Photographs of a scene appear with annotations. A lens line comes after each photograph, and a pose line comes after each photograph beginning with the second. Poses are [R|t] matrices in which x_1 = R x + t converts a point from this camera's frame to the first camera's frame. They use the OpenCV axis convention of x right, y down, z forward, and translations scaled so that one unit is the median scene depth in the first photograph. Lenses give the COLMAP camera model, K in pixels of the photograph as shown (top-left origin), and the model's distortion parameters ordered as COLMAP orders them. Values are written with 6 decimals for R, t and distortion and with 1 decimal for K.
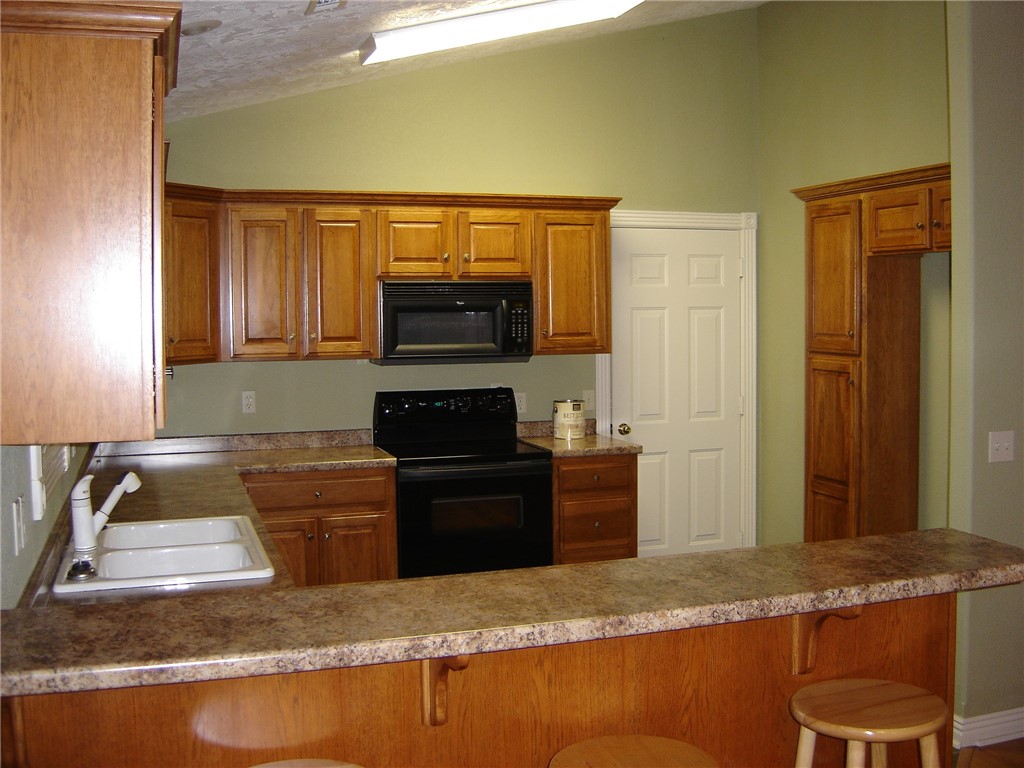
lens RADIAL K [[1127.8, 0, 521.1], [0, 1127.8, 344.4], [0, 0, 1]] dist [-0.155854, 0.038973]
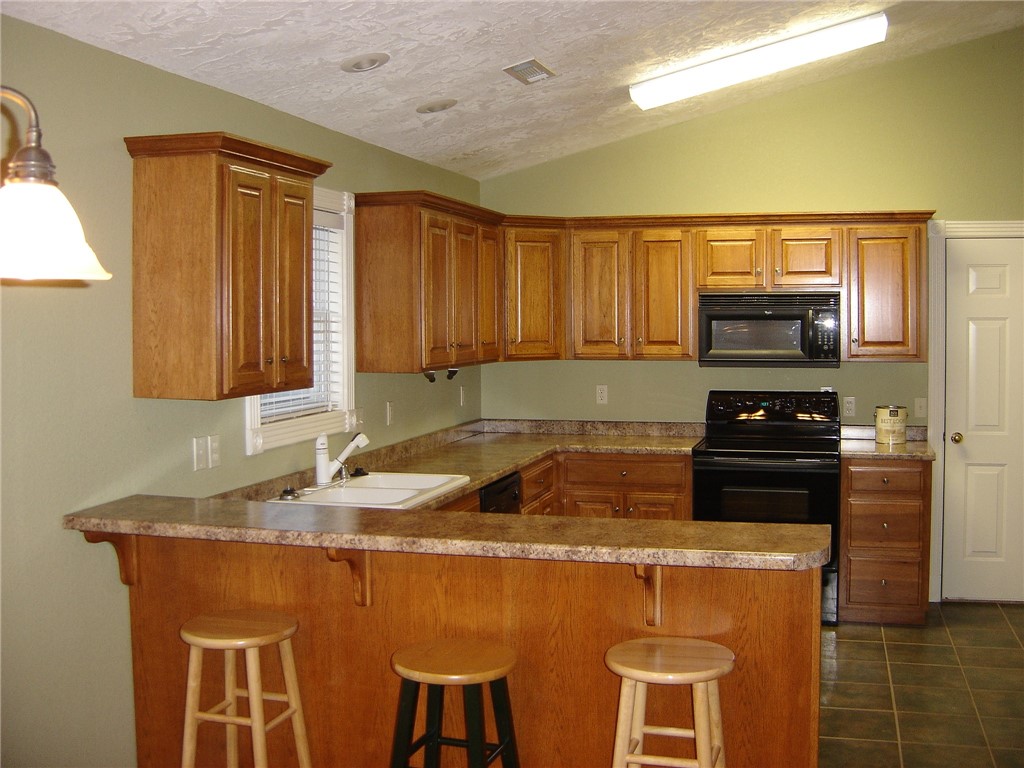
lens RADIAL K [[1127.8, 0, 521.1], [0, 1127.8, 344.4], [0, 0, 1]] dist [-0.155854, 0.038973]
pose [[0.827531, 0.020828, -0.561033, 0.368736], [-0.022240, 0.999743, 0.004312, -0.005048], [0.560979, 0.008909, 0.827782, -0.041760]]
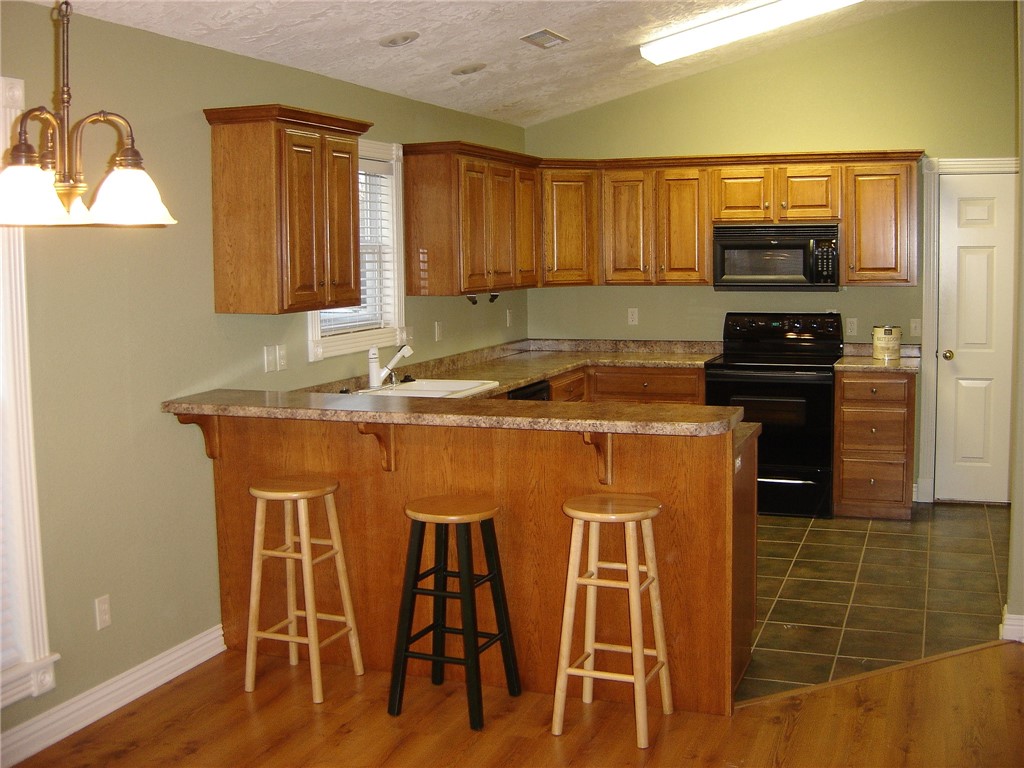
lens RADIAL K [[1127.8, 0, 521.1], [0, 1127.8, 344.4], [0, 0, 1]] dist [-0.155854, 0.038973]
pose [[0.774085, 0.052053, -0.630939, 0.523507], [-0.014526, 0.997812, 0.064497, 0.000055], [0.632915, -0.040761, 0.773147, -0.133903]]
